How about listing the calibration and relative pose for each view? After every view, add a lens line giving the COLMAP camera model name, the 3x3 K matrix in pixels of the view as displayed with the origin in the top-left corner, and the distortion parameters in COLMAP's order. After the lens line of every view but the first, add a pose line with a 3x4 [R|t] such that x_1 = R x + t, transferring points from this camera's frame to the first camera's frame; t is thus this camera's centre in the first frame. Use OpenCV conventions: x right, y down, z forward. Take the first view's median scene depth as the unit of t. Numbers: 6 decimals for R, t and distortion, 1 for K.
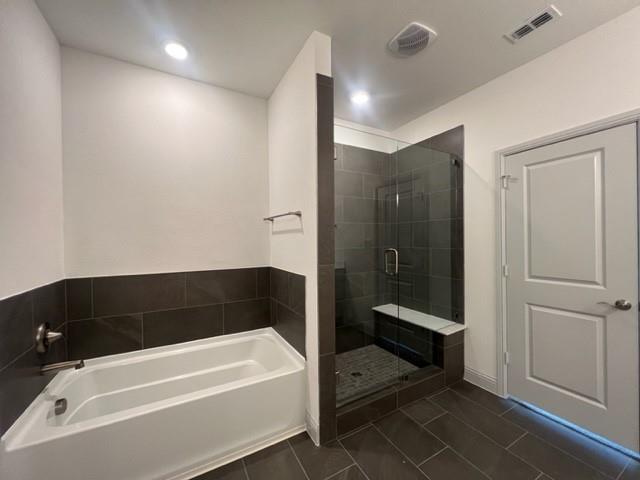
lens RADIAL K [[255.8, 0, 320.9], [0, 255.8, 242.4], [0, 0, 1]] dist [-0.001178, -0.000097]
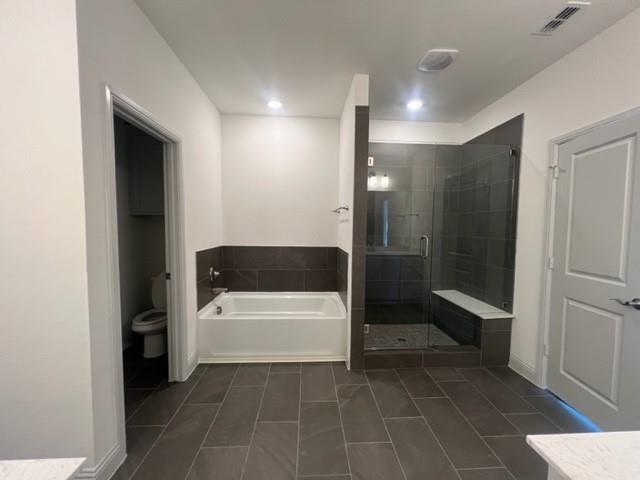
lens RADIAL K [[255.8, 0, 320.9], [0, 255.8, 242.4], [0, 0, 1]] dist [-0.001178, -0.000097]
pose [[0.897710, 0.046748, -0.438100, 0.348305], [-0.025326, 0.998186, 0.054618, 0.000763], [0.439858, -0.037936, 0.897266, -0.266130]]
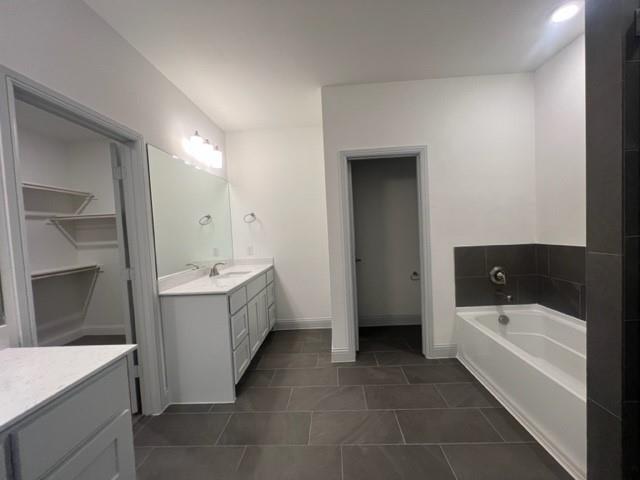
lens RADIAL K [[255.8, 0, 320.9], [0, 255.8, 242.4], [0, 0, 1]] dist [-0.001178, -0.000097]
pose [[-0.524486, 0.075428, -0.848071, 0.649370], [0.049548, 0.997084, 0.058039, 0.001967], [0.849976, -0.011579, -0.526694, 0.613300]]
